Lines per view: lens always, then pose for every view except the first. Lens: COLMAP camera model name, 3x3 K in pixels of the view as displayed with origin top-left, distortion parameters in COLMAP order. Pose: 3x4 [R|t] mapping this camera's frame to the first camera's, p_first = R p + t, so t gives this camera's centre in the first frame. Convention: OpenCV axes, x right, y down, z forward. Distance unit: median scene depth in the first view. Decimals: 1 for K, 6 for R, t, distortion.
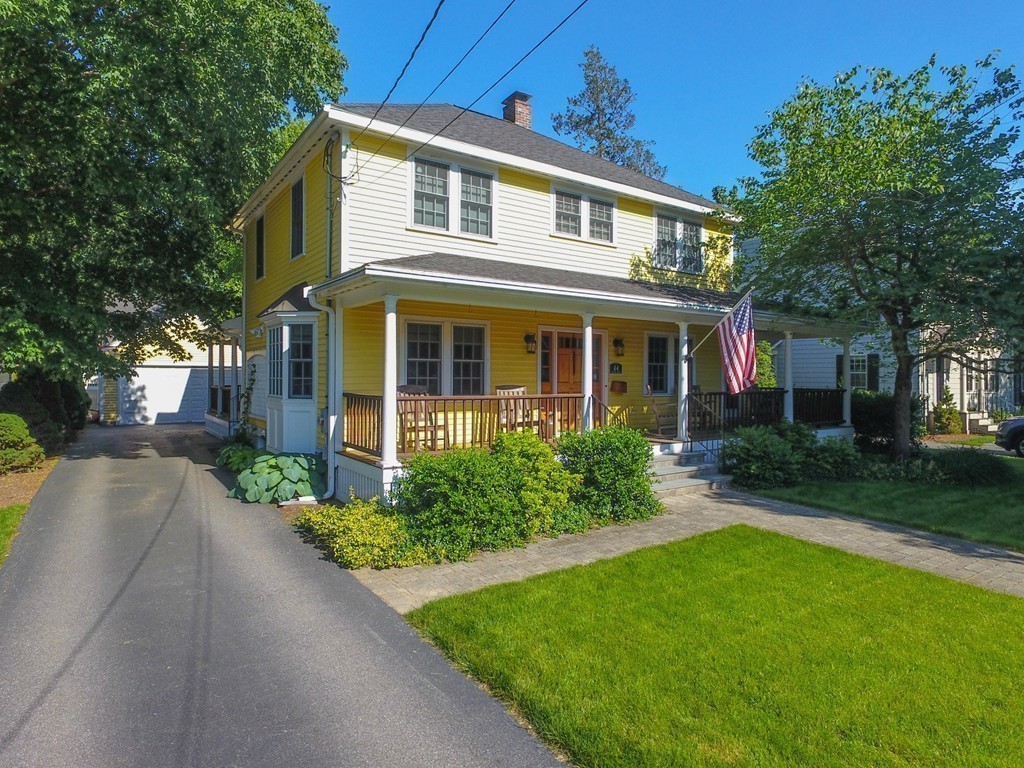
lens RADIAL K [[573.4, 0, 512.0], [0, 573.4, 384.0], [0, 0, 1]] dist [0.003339, 0.001225]
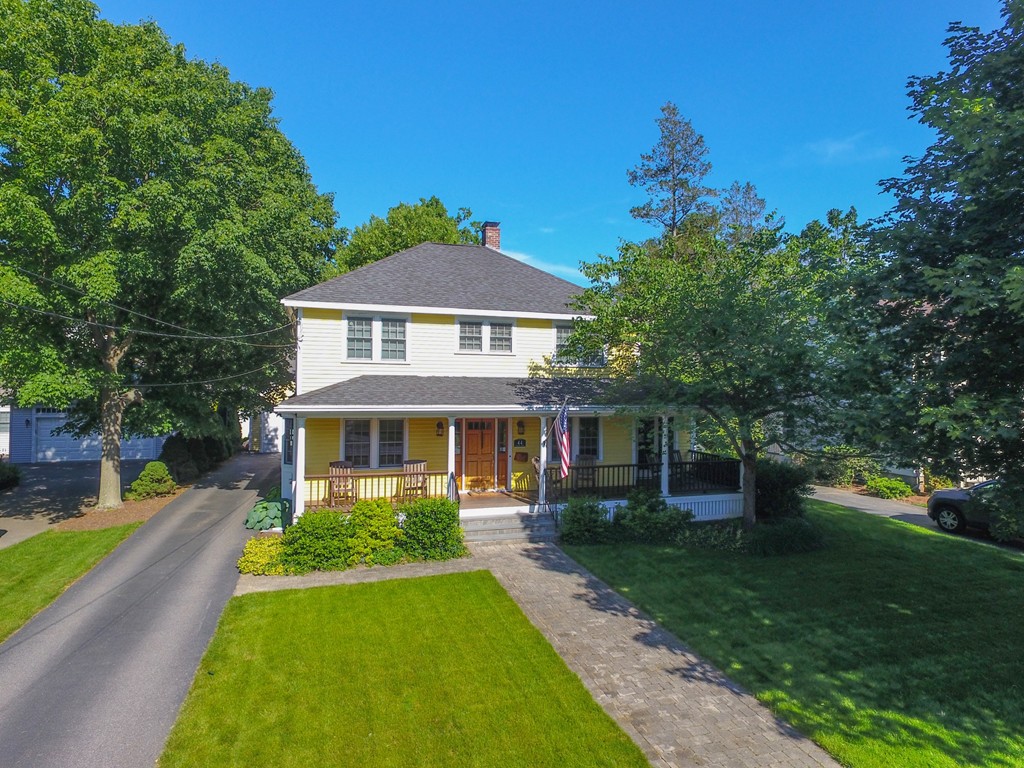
lens RADIAL K [[573.4, 0, 512.0], [0, 573.4, 384.0], [0, 0, 1]] dist [0.003339, 0.001225]
pose [[0.958128, 0.004622, -0.286302, 0.642577], [-0.010856, 0.999737, -0.020190, -0.162280], [0.286134, 0.022452, 0.957927, -0.342947]]
